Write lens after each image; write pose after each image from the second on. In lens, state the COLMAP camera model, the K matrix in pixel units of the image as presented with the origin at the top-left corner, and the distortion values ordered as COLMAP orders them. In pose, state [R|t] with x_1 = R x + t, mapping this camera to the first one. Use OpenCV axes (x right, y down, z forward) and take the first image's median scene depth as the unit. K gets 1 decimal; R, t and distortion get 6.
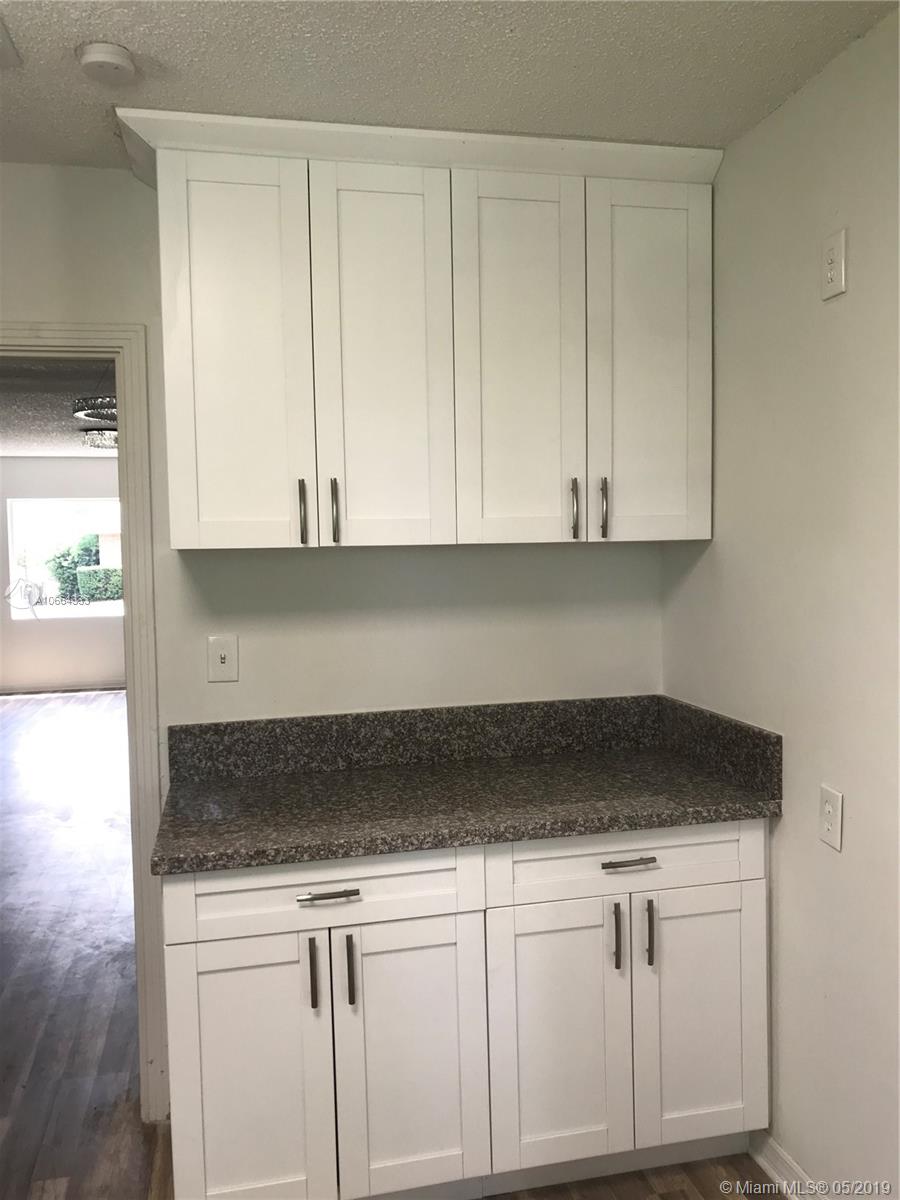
lens RADIAL K [[995.3, 0, 457.5], [0, 995.3, 602.6], [0, 0, 1]] dist [0.006096, 0.000392]
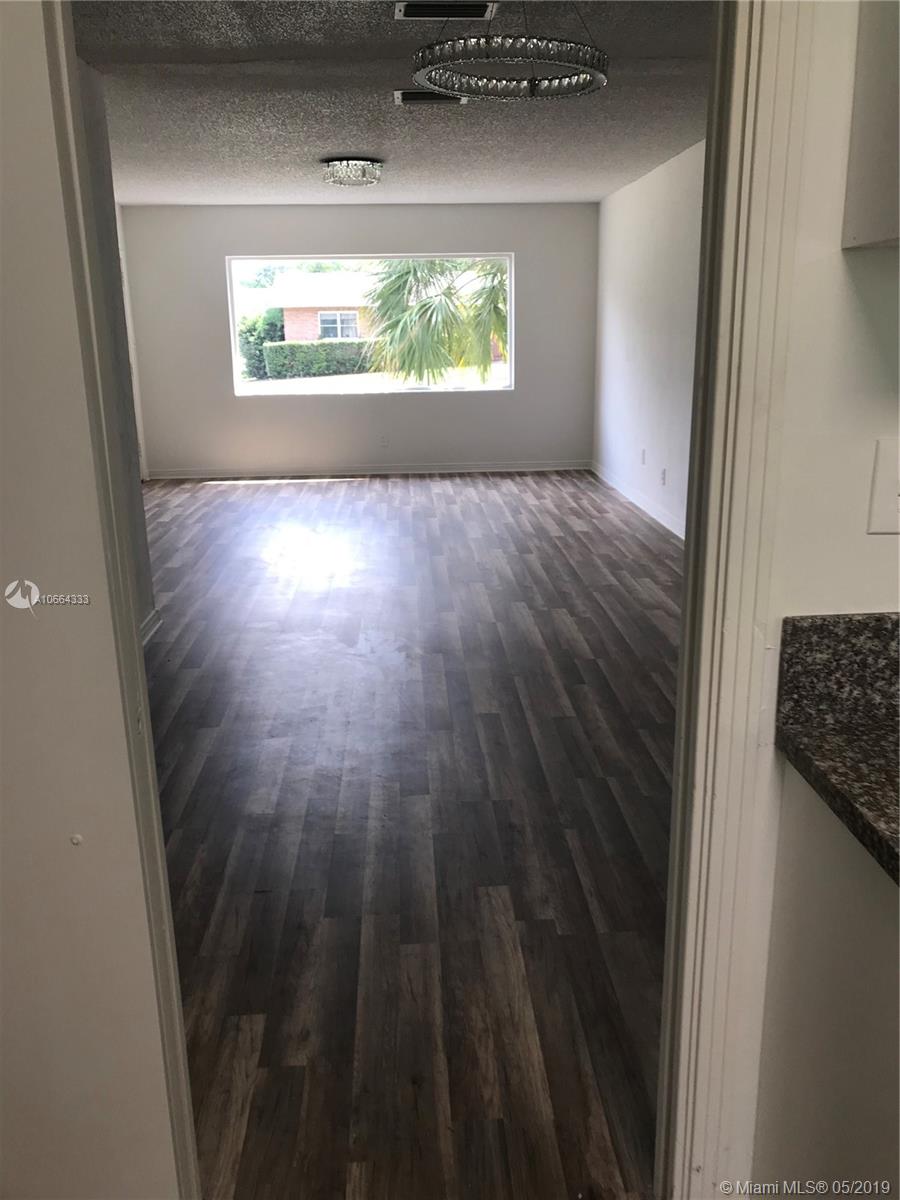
lens RADIAL K [[995.3, 0, 457.5], [0, 995.3, 602.6], [0, 0, 1]] dist [0.006096, 0.000392]
pose [[0.985858, 0.049301, -0.160166, -0.100994], [-0.013838, 0.976432, 0.215383, 0.002588], [0.167010, -0.210121, 0.963305, 0.131173]]
